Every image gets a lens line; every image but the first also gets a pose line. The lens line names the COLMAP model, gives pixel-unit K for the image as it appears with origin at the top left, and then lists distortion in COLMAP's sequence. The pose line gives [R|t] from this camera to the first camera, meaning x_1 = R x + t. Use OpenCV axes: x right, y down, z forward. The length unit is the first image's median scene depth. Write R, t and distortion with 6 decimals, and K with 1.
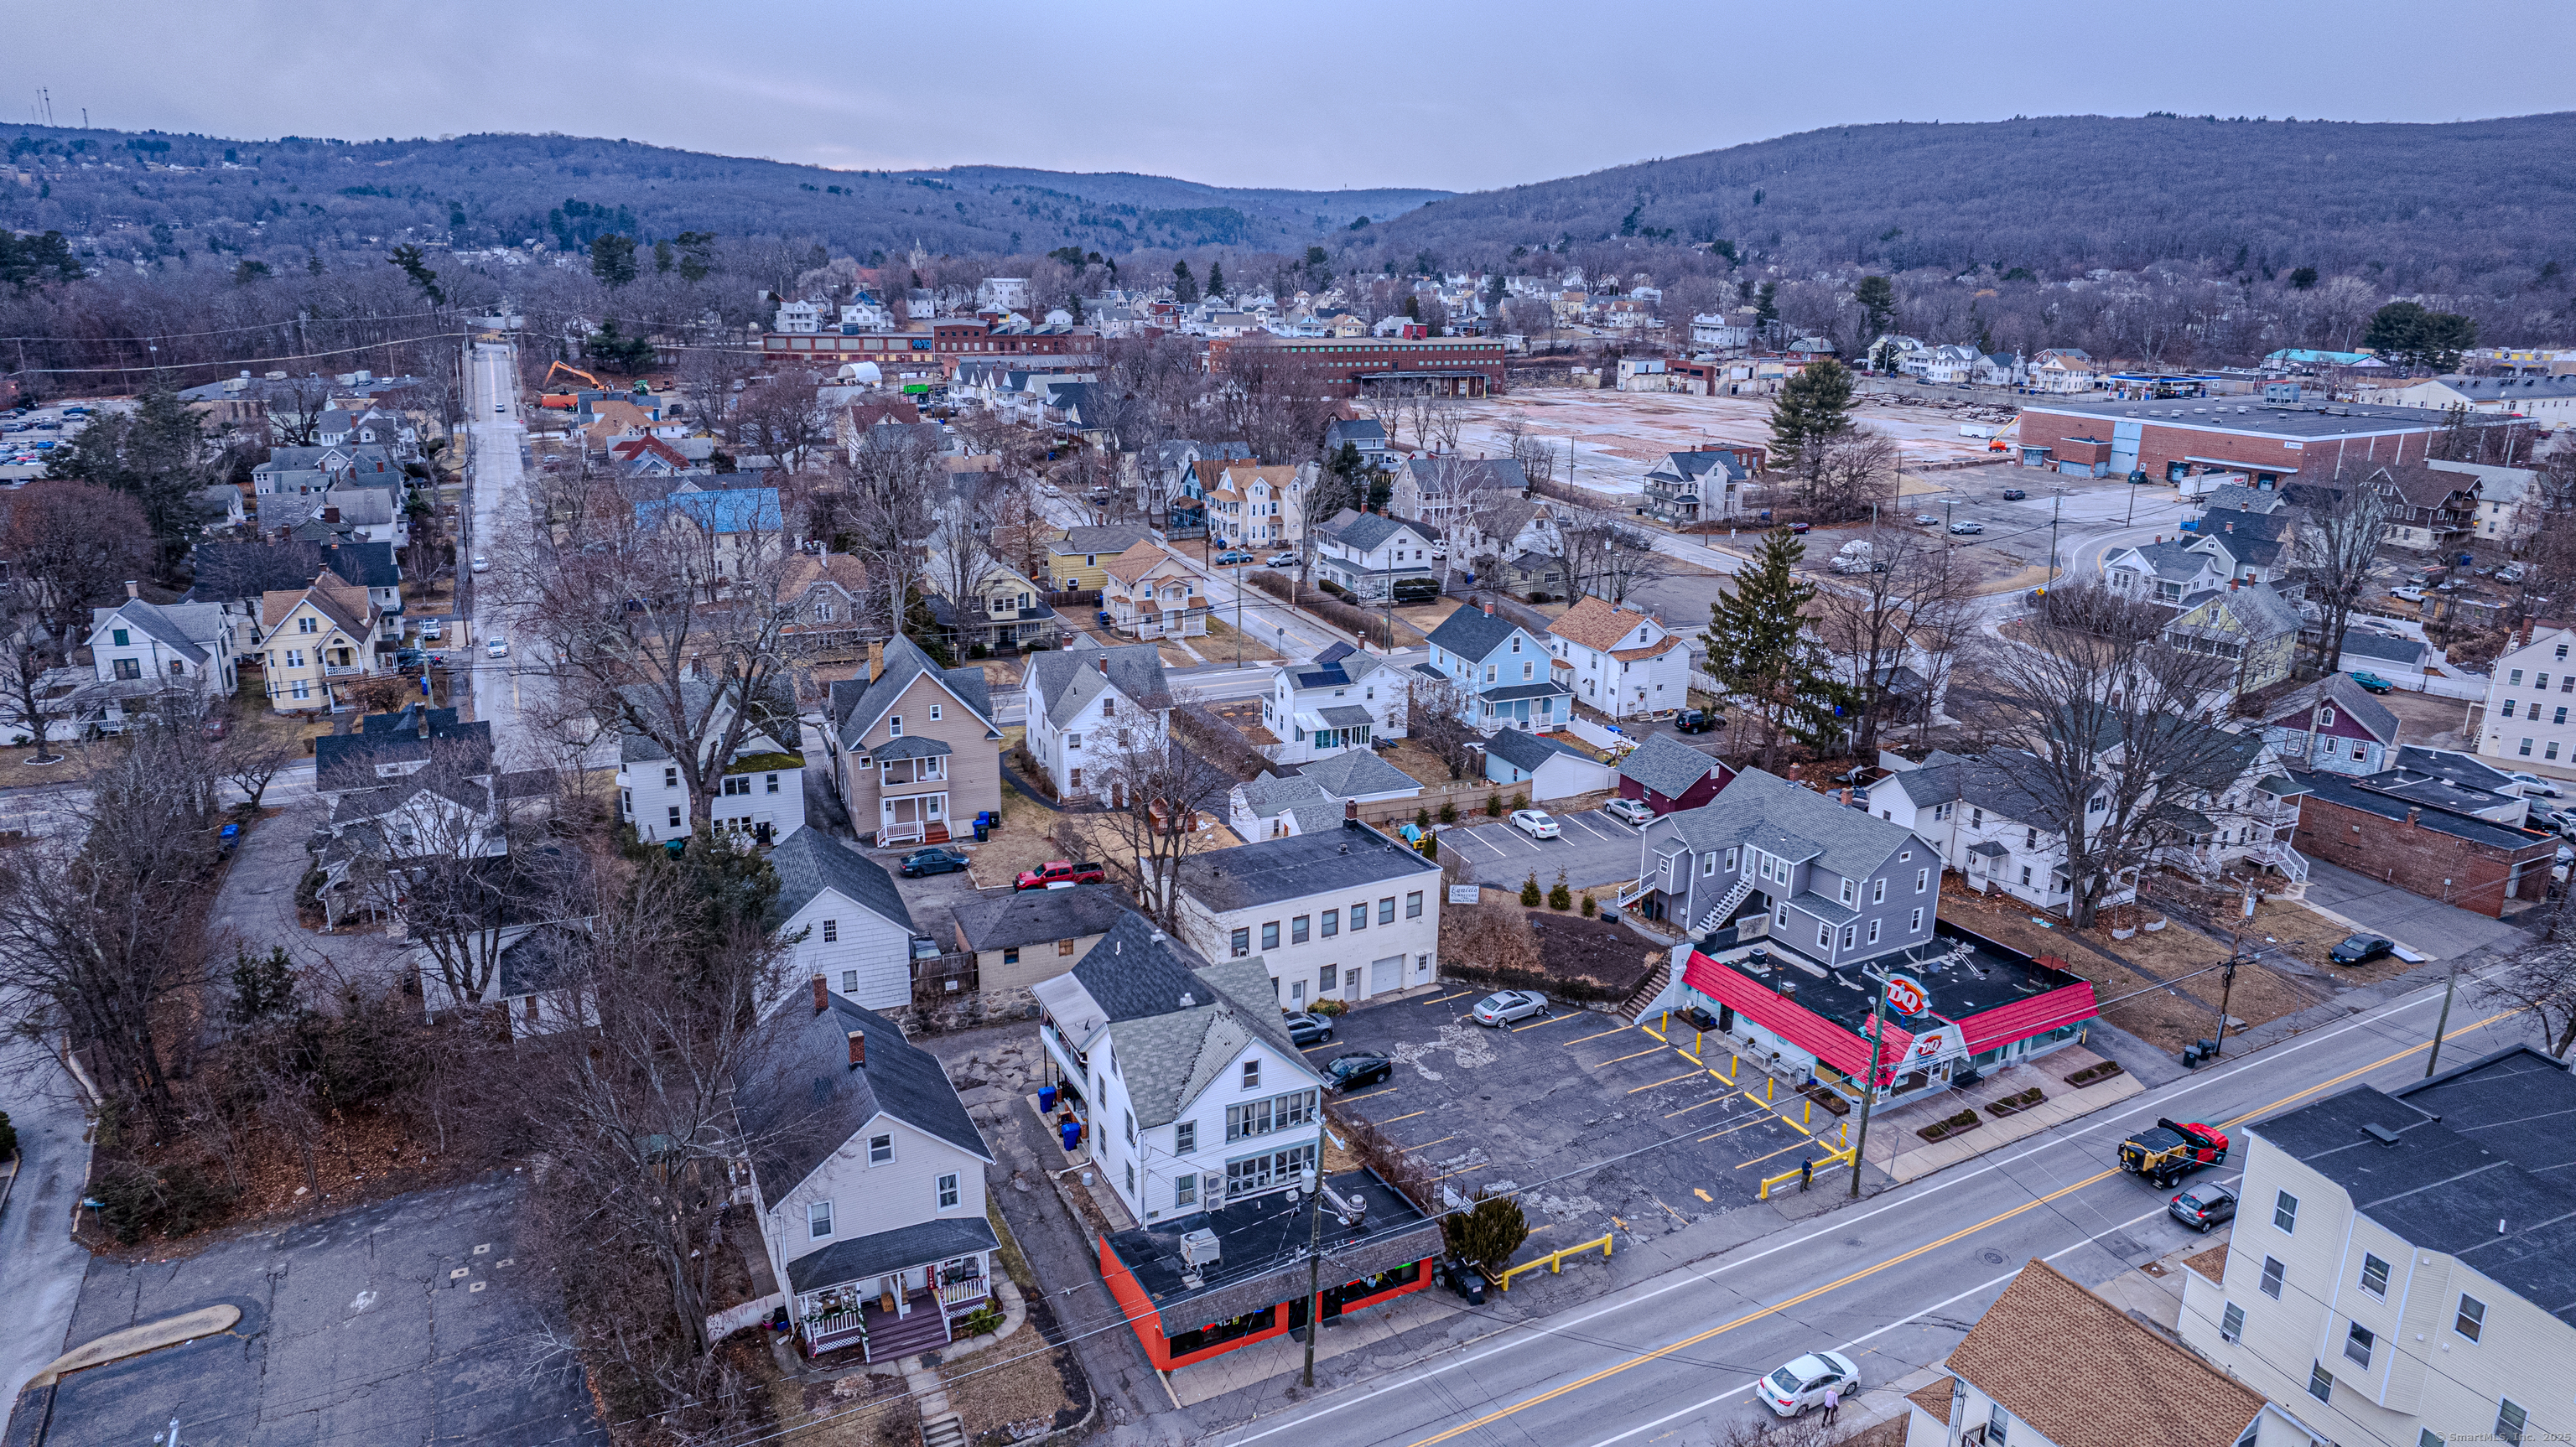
lens RADIAL K [[1657.1, 0, 1289.7], [0, 1657.1, 720.1], [0, 0, 1]] dist [-0.072121, 0.060513]
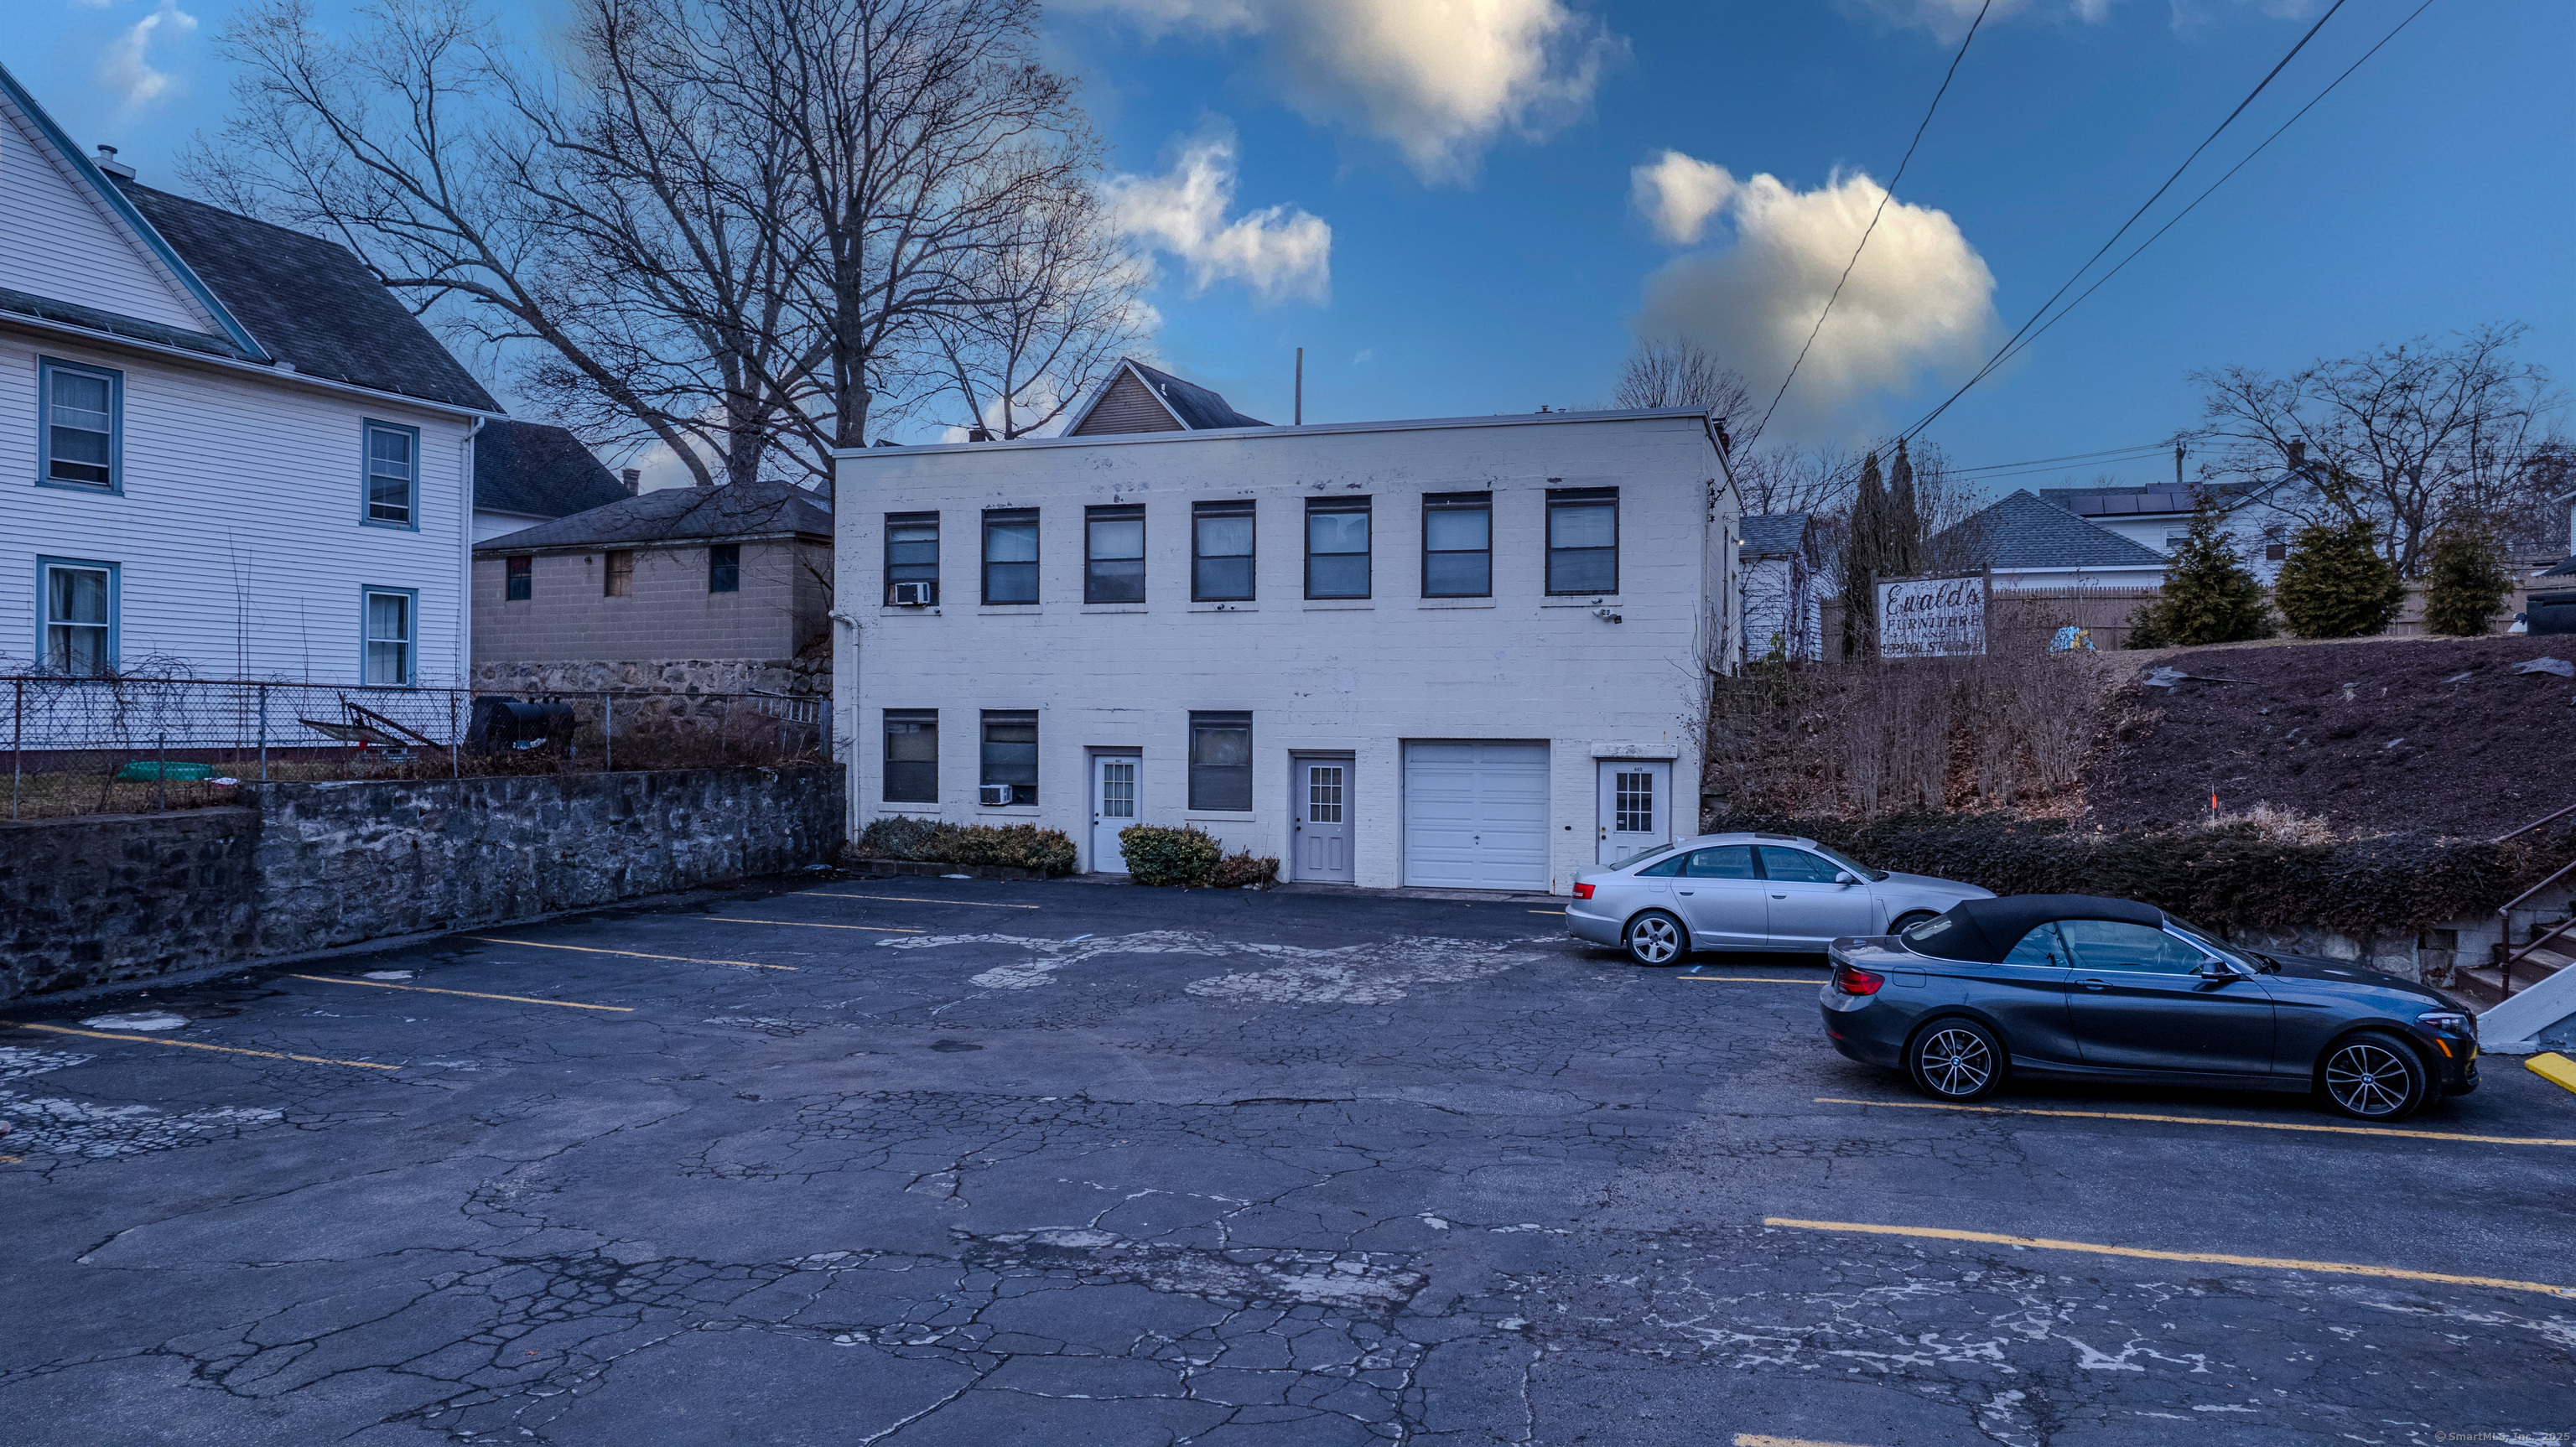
lens RADIAL K [[1657.1, 0, 1287.2], [0, 1657.1, 714.5], [0, 0, 1]] dist [-0.072121, 0.060513]
pose [[0.674441, -0.013544, -0.738204, 0.203174], [-0.202893, 0.957940, -0.202944, 0.172440], [0.709904, 0.286650, 0.643326, 0.699086]]
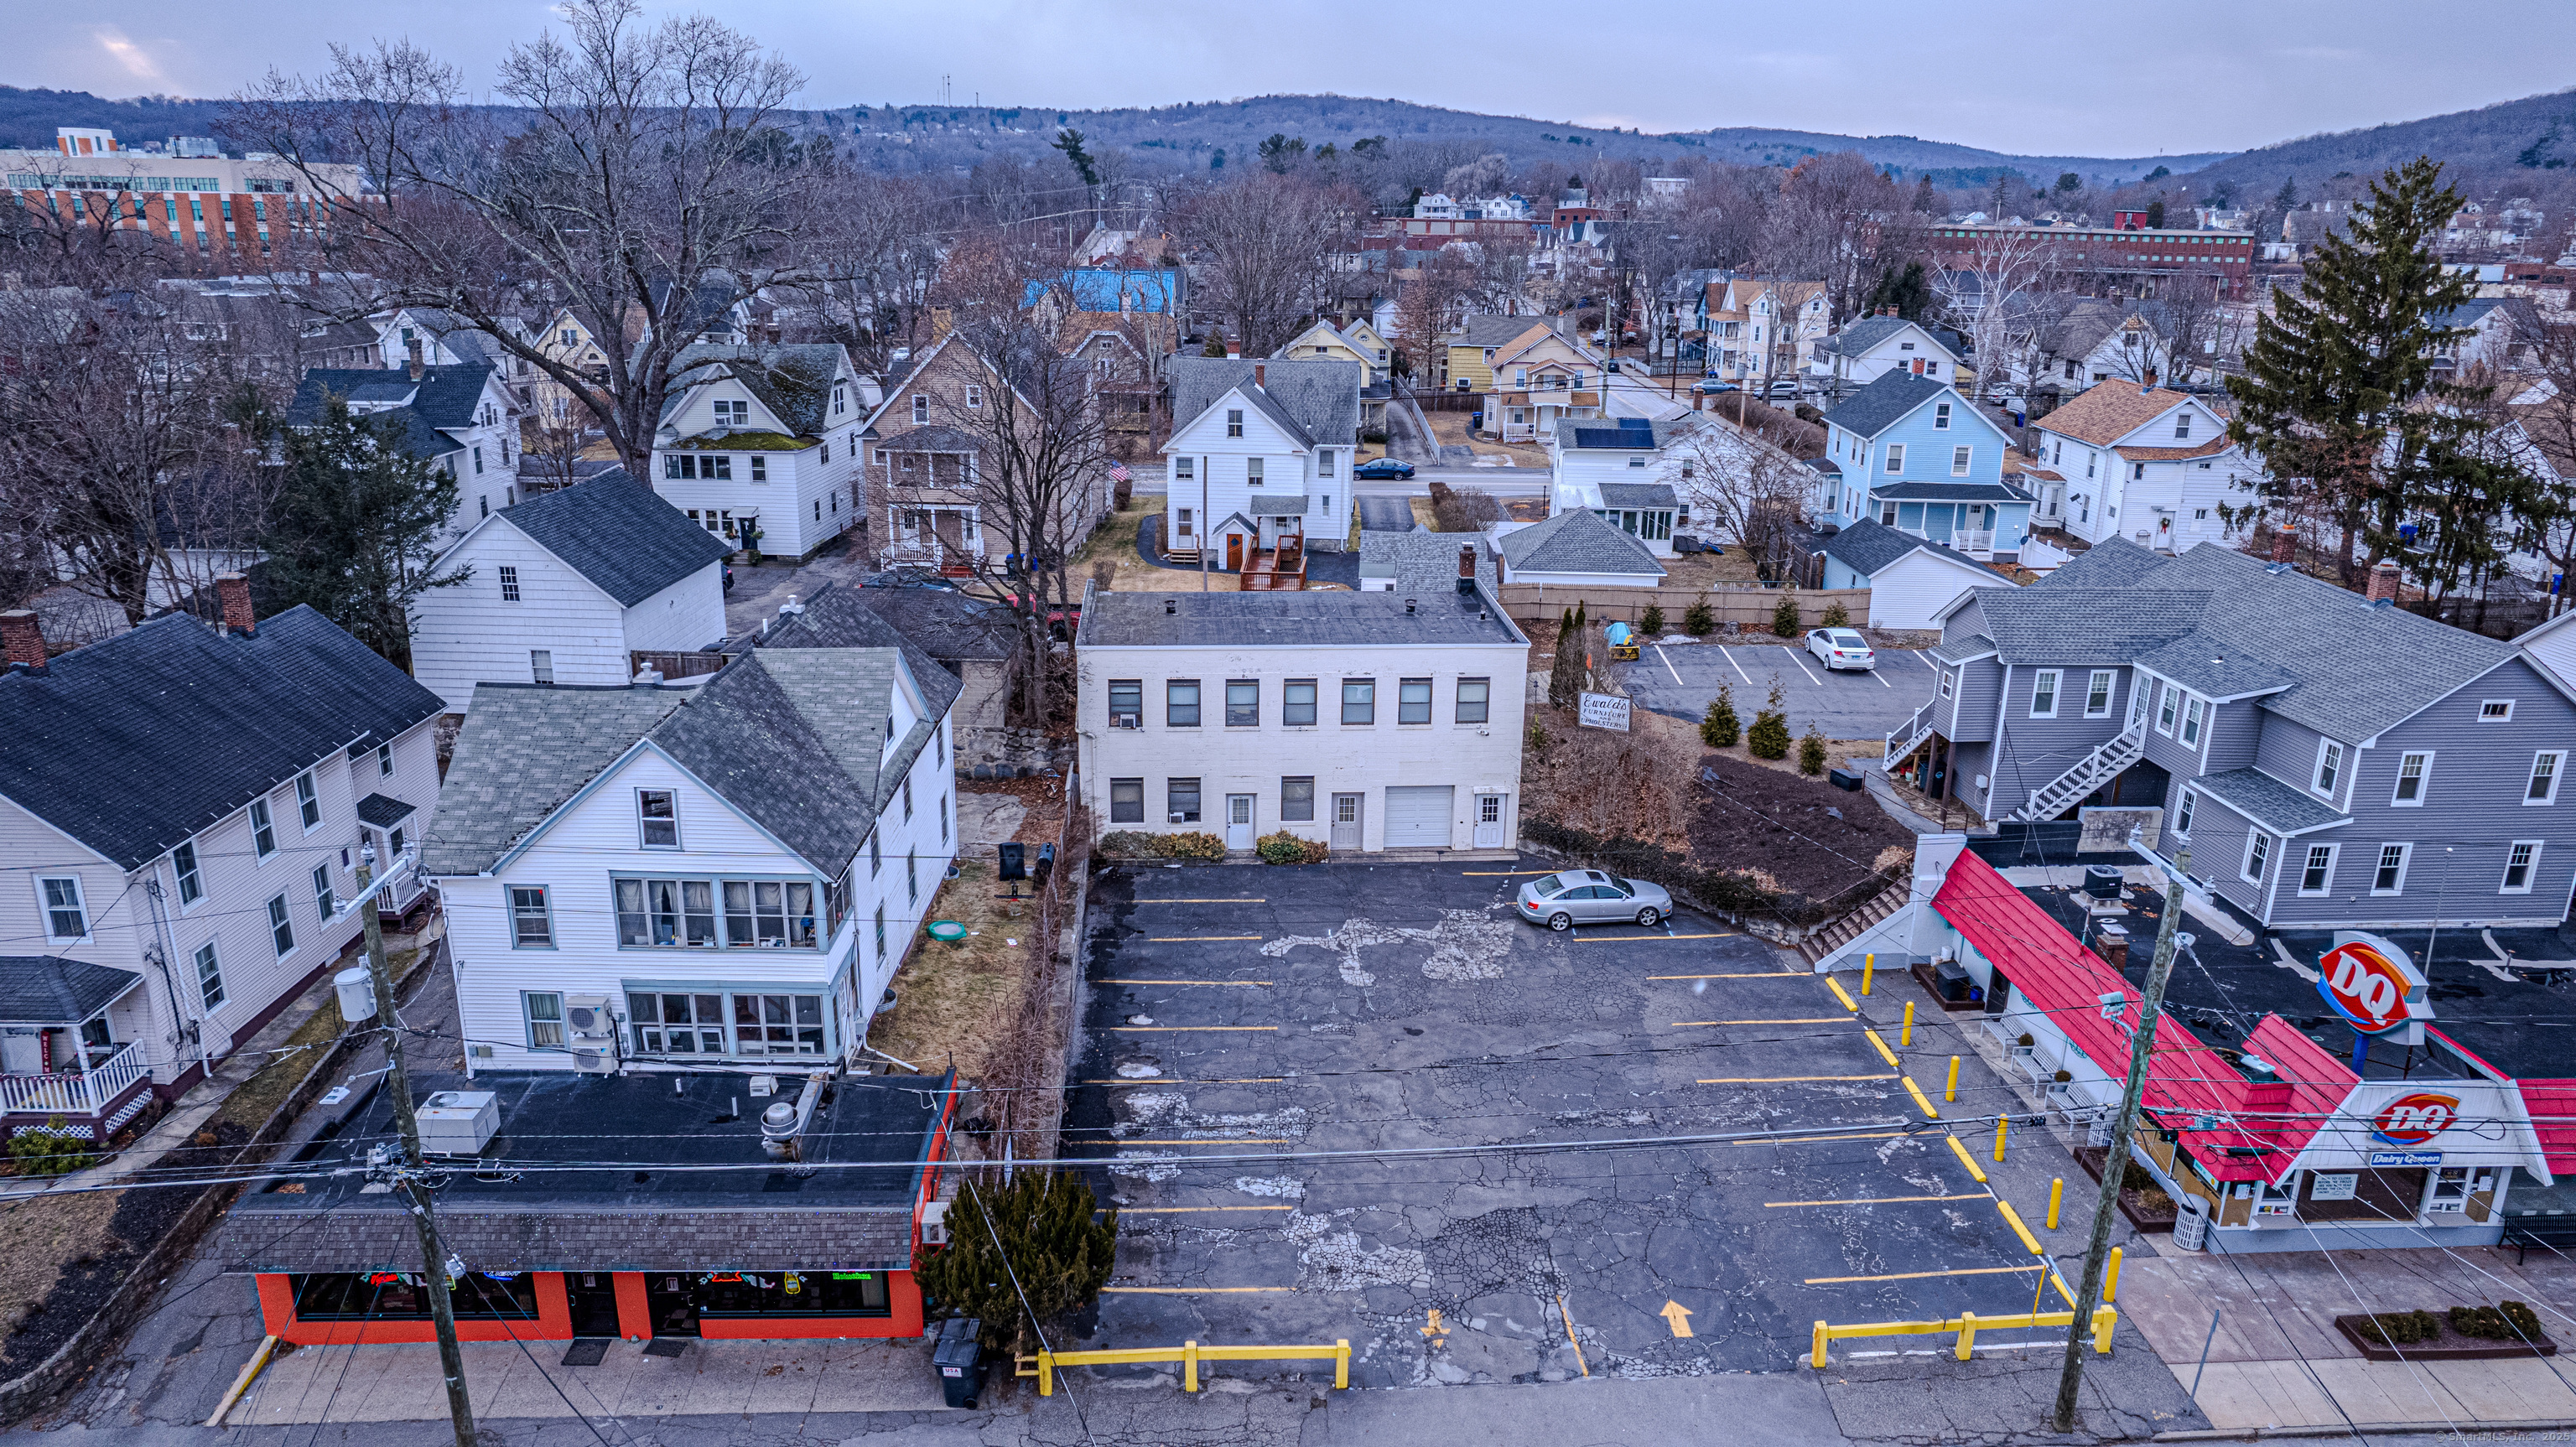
lens RADIAL K [[1657.1, 0, 1286.2], [0, 1657.1, 718.9], [0, 0, 1]] dist [-0.072121, 0.060513]
pose [[0.902563, 0.123965, -0.412327, 0.219113], [-0.119015, 0.992174, 0.037776, 0.090043], [0.413783, 0.014977, 0.910253, 0.392816]]
